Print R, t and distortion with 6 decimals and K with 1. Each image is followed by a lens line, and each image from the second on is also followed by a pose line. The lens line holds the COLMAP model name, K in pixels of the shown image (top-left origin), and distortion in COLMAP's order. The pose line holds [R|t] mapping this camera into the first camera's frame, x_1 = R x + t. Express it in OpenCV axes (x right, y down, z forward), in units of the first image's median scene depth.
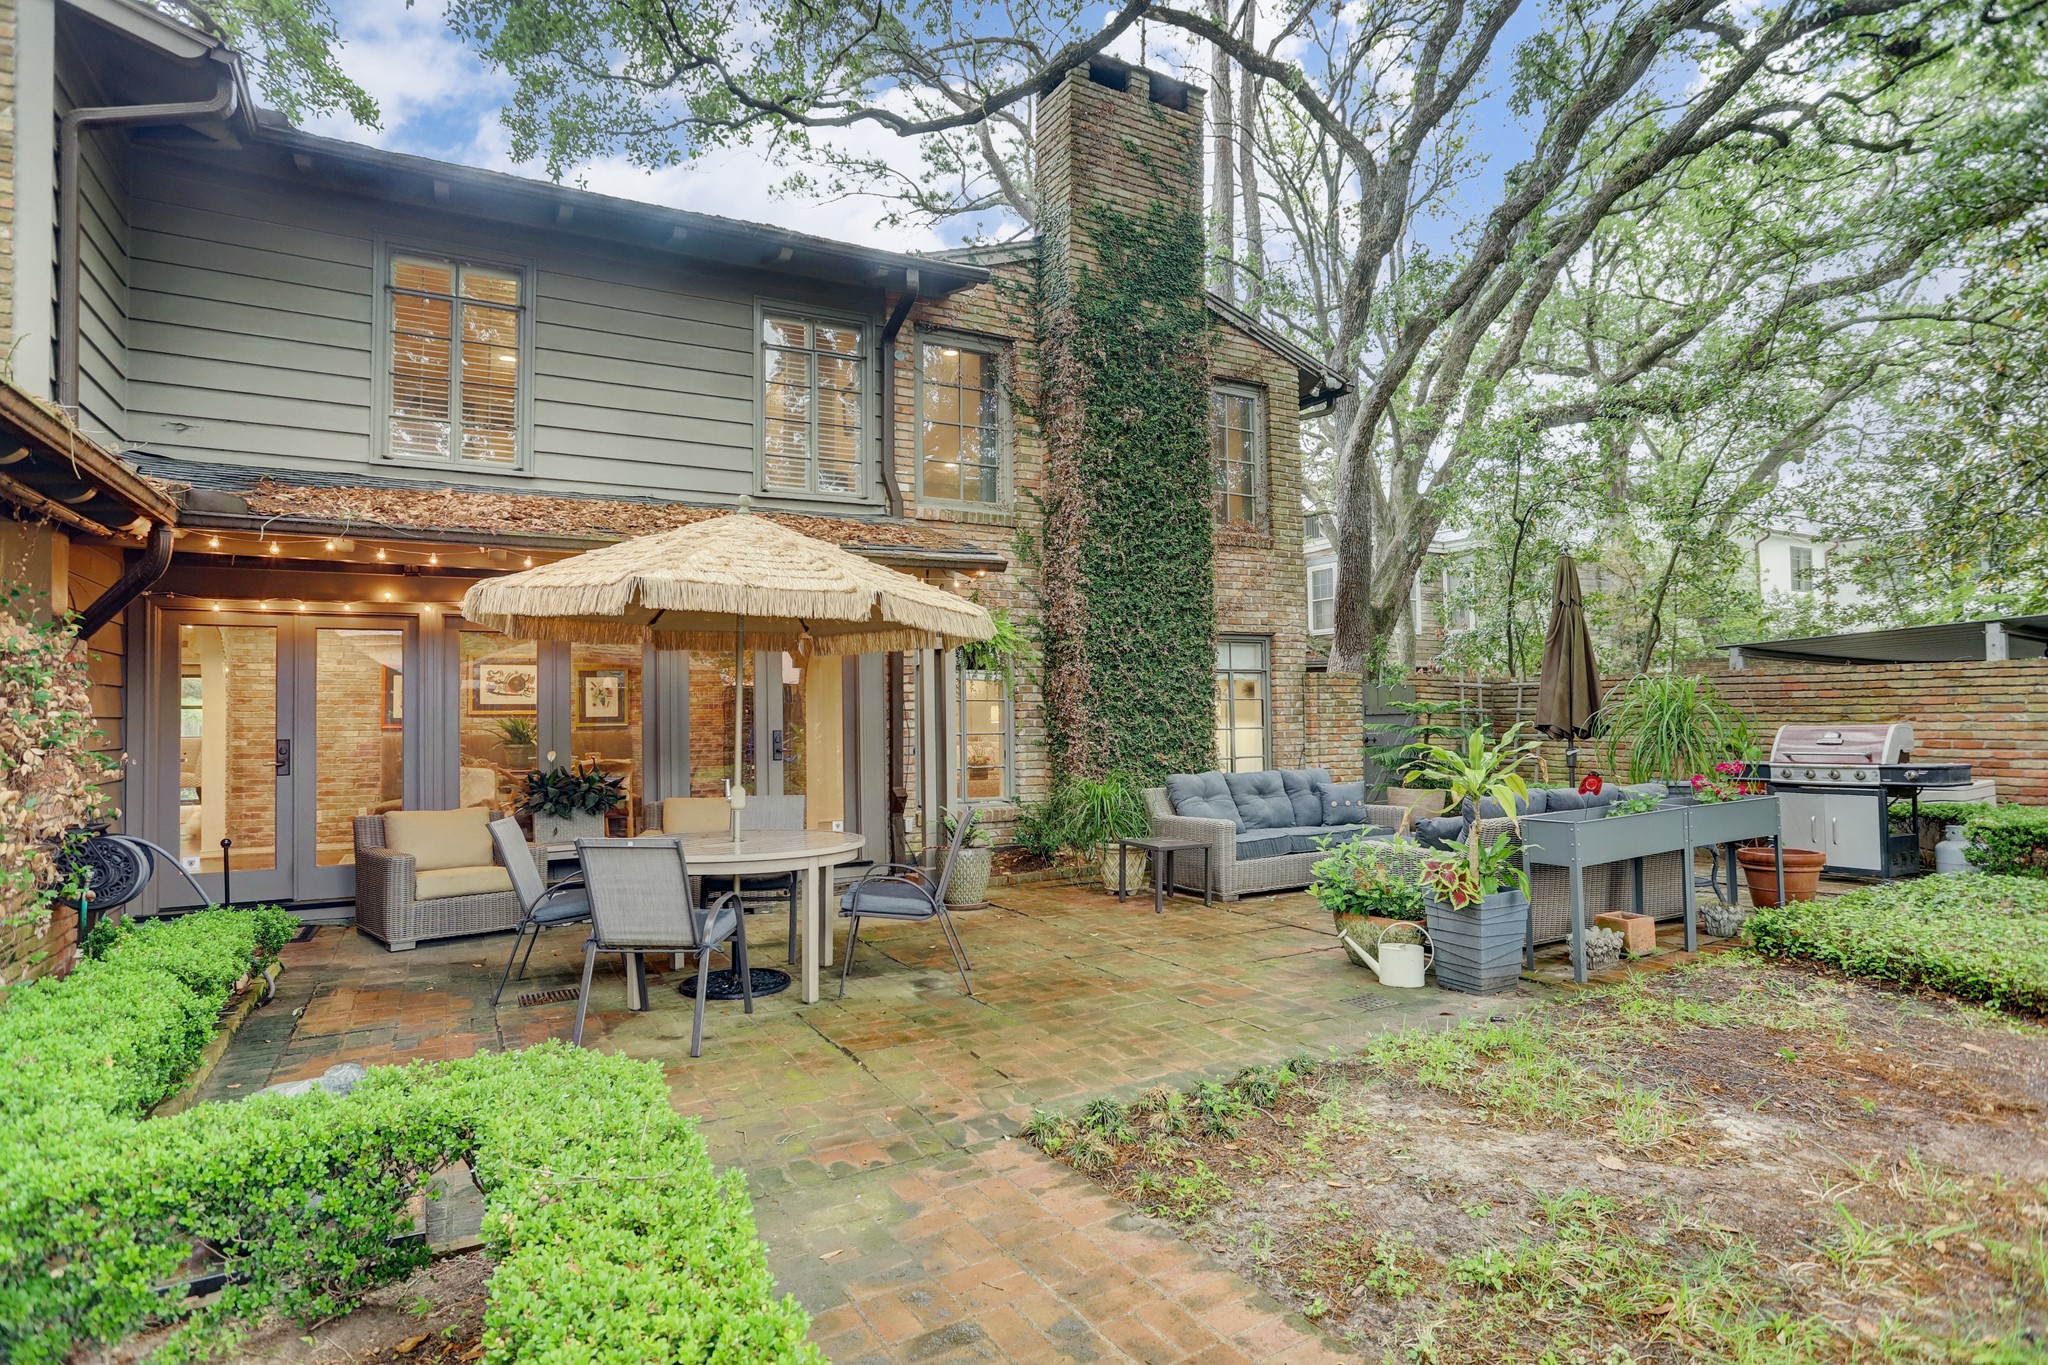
lens RADIAL K [[1087.3, 0, 1024.0], [0, 1087.3, 682.5], [0, 0, 1]] dist [-0.000877, -0.000430]
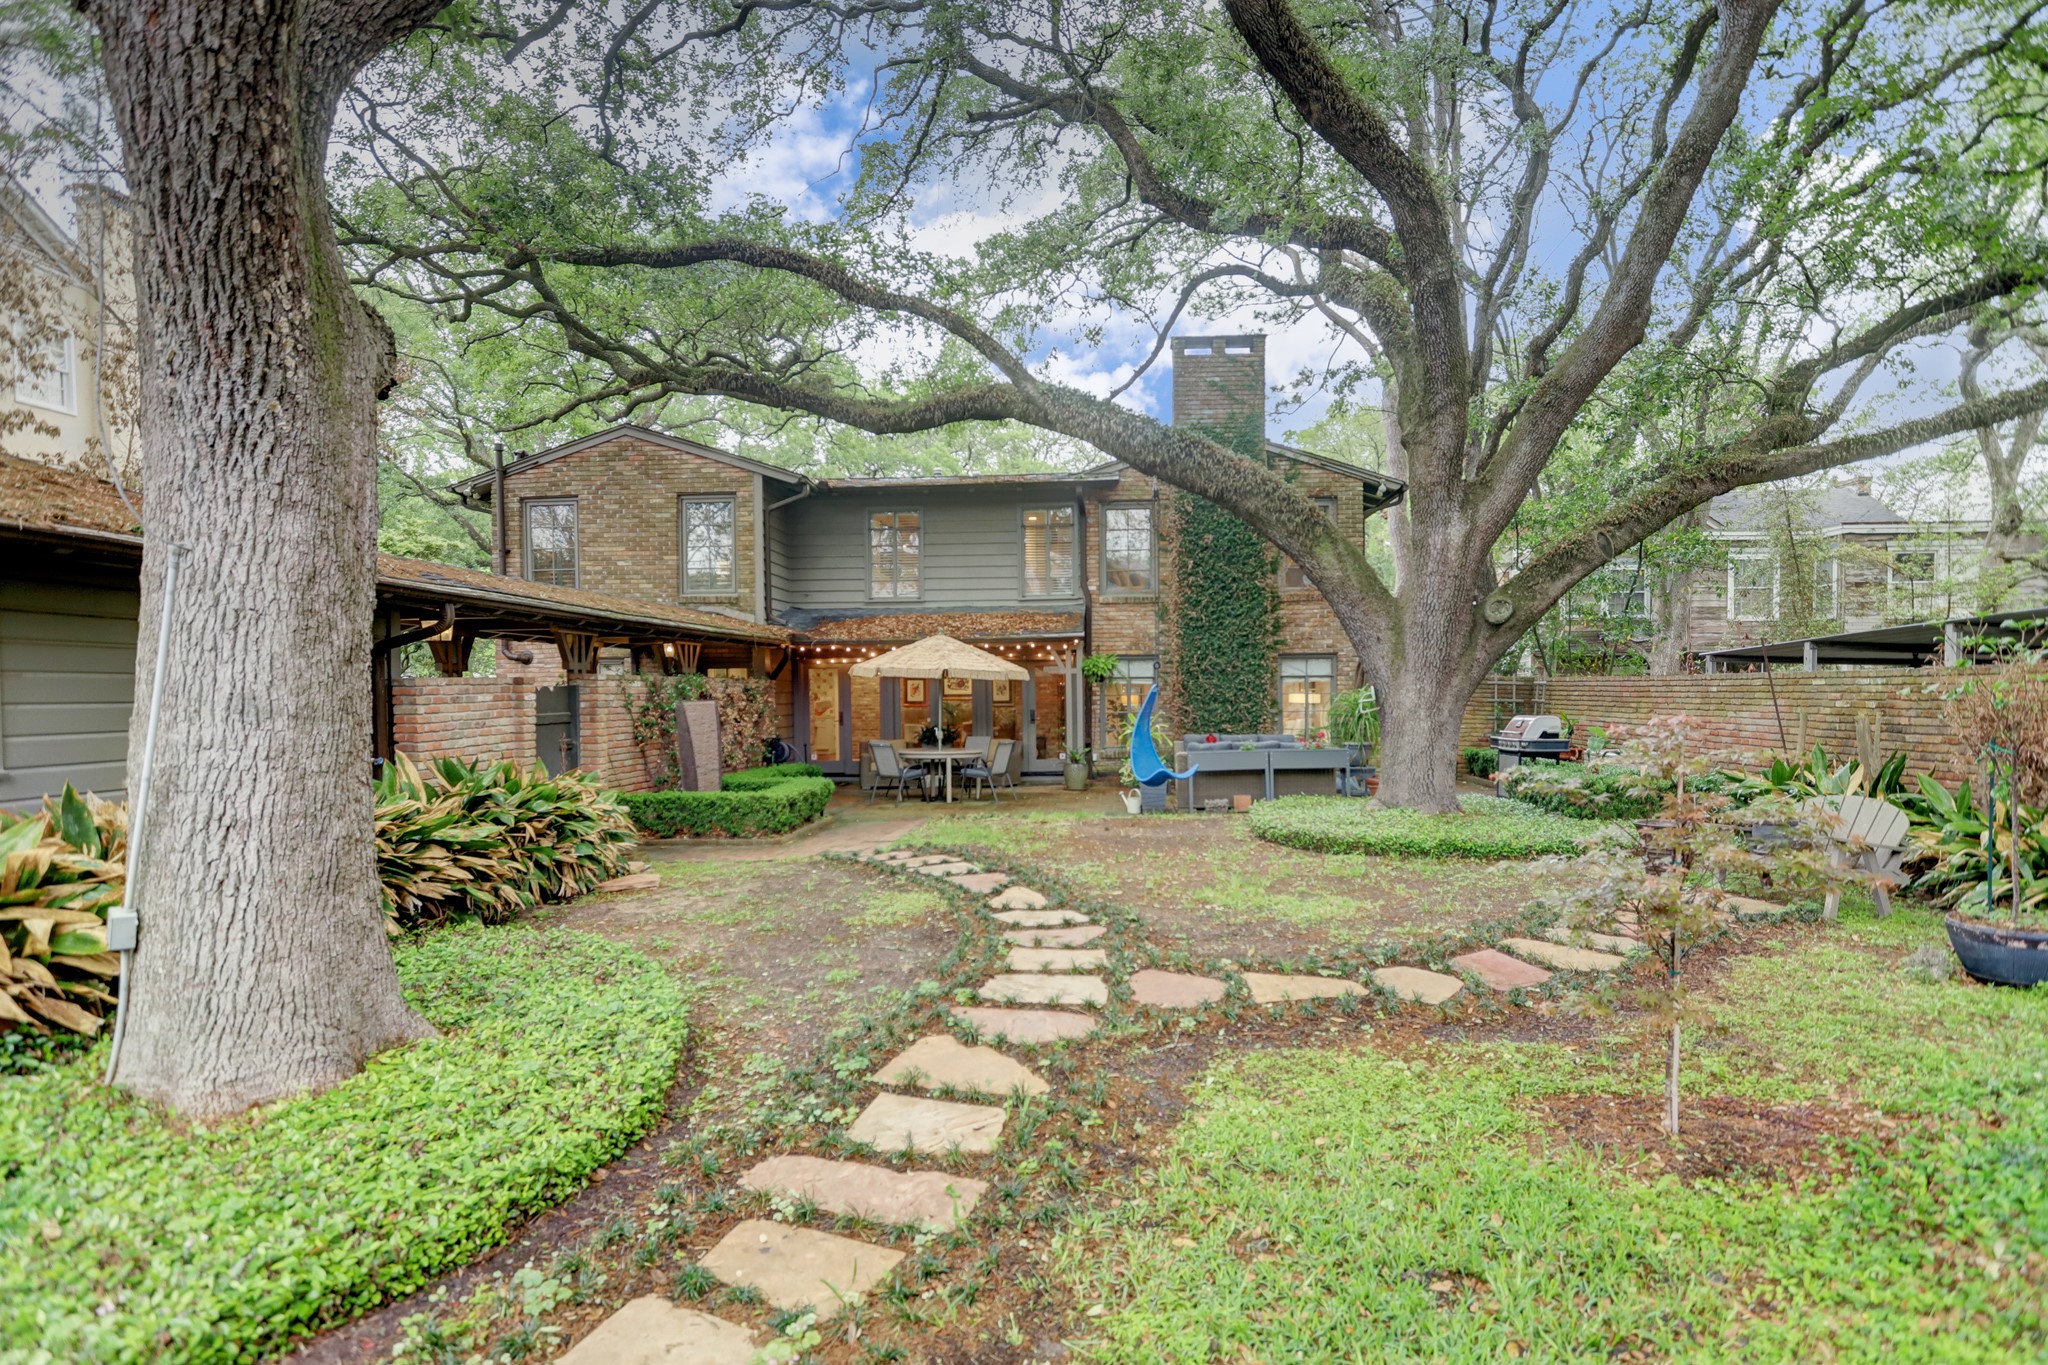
lens RADIAL K [[1087.3, 0, 1024.0], [0, 1087.3, 682.5], [0, 0, 1]] dist [-0.000877, -0.000430]
pose [[0.844880, -0.002355, -0.534951, 0.793632], [0.016295, 0.999640, 0.021336, -0.047887], [0.534708, -0.026743, 0.844614, -0.702759]]
